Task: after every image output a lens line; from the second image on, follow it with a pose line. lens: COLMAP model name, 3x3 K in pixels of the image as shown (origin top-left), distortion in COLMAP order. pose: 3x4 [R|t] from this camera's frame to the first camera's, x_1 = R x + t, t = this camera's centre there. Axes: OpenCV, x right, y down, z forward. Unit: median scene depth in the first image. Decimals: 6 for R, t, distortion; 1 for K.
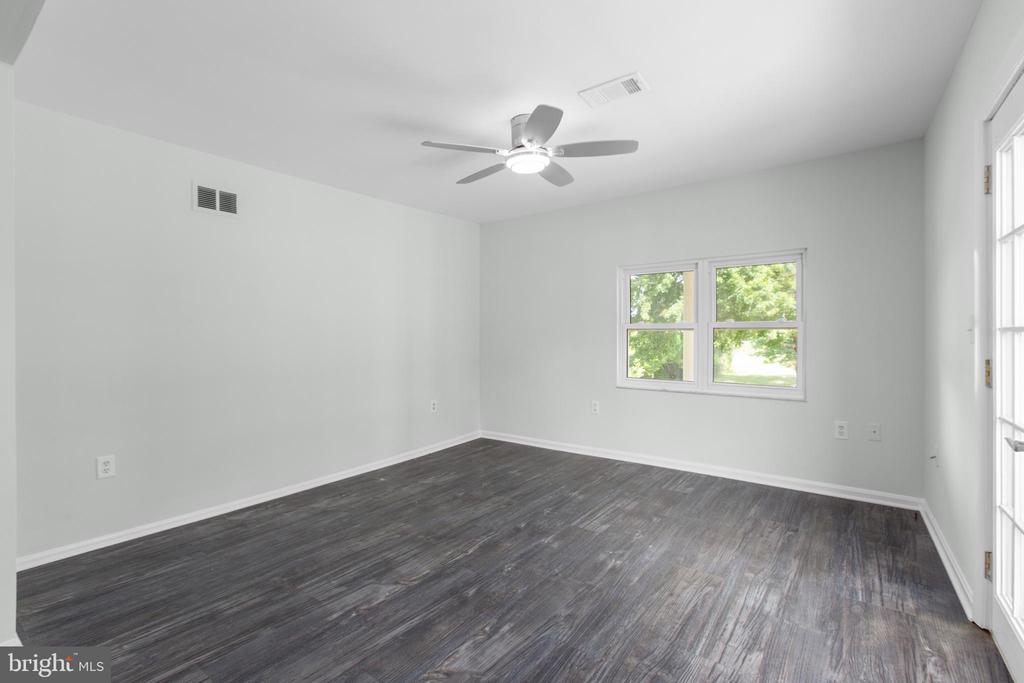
lens RADIAL K [[460.2, 0, 526.4], [0, 460.2, 339.9], [0, 0, 1]] dist [-0.006920, 0.000891]
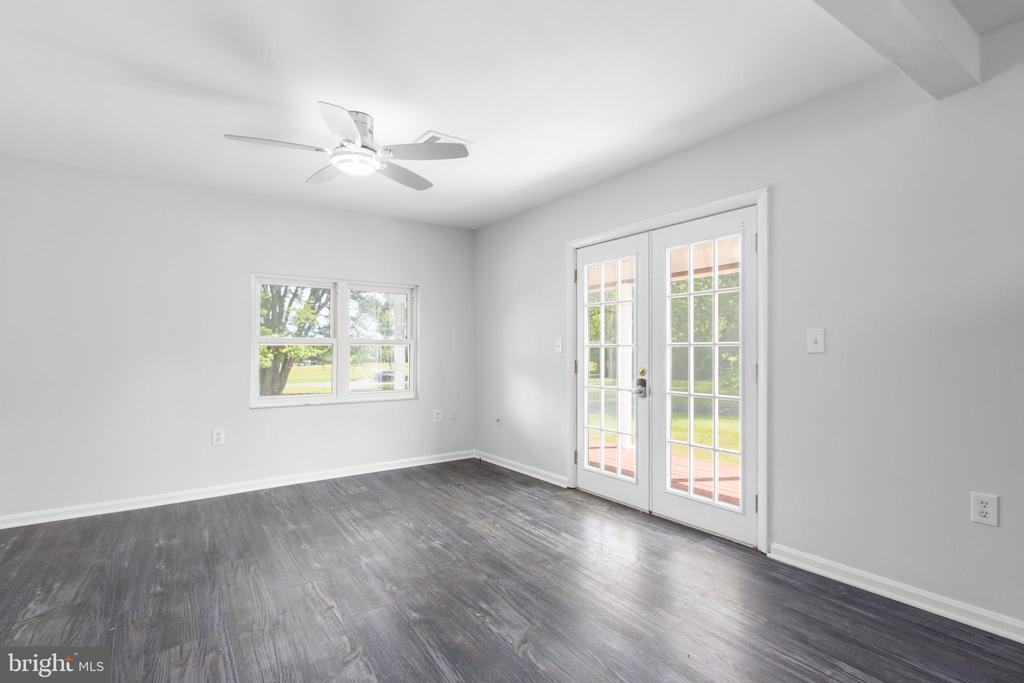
lens RADIAL K [[460.2, 0, 506.8], [0, 460.2, 349.7], [0, 0, 1]] dist [-0.006920, 0.000891]
pose [[0.334321, 0.005384, 0.942444, -0.676529], [0.011430, 0.999887, -0.009767, 0.006192], [-0.942390, 0.014038, 0.334221, 0.347034]]
